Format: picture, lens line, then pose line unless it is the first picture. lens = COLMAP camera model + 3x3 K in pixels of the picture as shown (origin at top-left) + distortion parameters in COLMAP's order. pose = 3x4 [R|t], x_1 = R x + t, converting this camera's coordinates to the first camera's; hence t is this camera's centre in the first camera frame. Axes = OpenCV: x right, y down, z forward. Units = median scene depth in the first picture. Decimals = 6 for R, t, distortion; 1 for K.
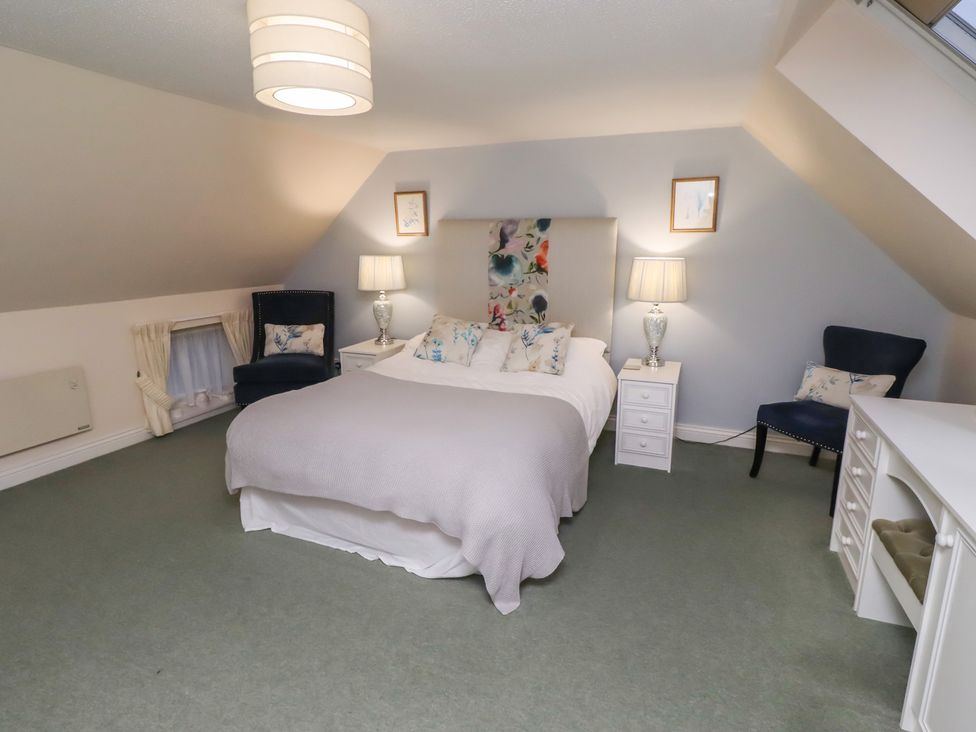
lens RADIAL K [[512.0, 0, 488.0], [0, 512.0, 366.0], [0, 0, 1]] dist [-0.001245, -0.000385]
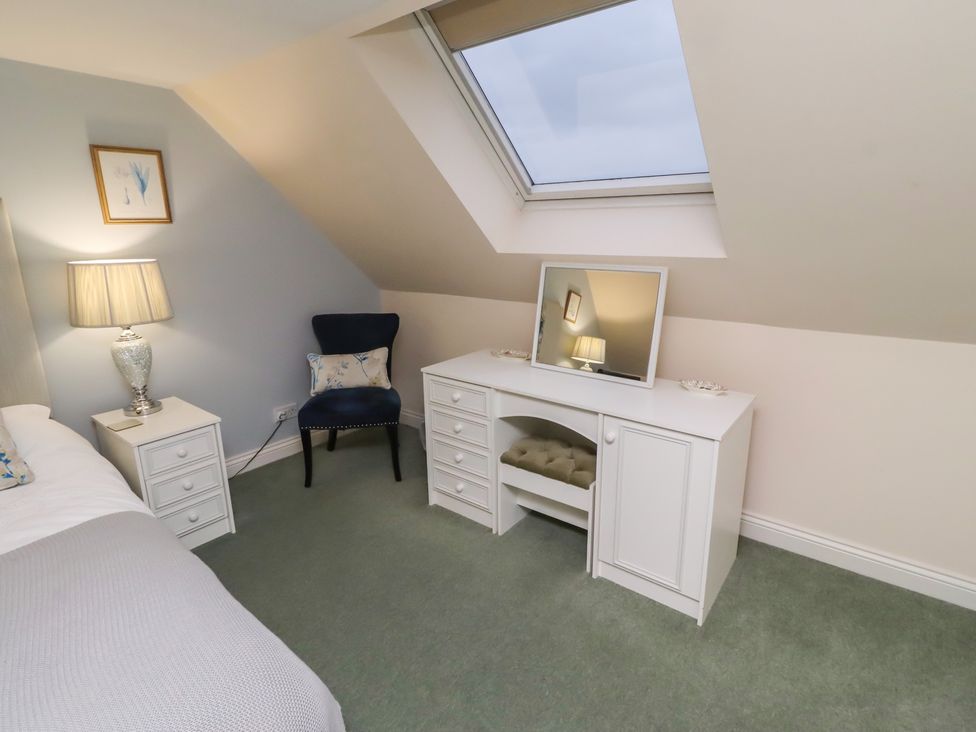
lens RADIAL K [[512.0, 0, 488.0], [0, 512.0, 366.0], [0, 0, 1]] dist [-0.001245, -0.000385]
pose [[0.268213, -0.252713, 0.929622, -0.204628], [0.239692, 0.952139, 0.189679, -0.087914], [-0.933065, 0.171949, 0.315949, 0.343596]]
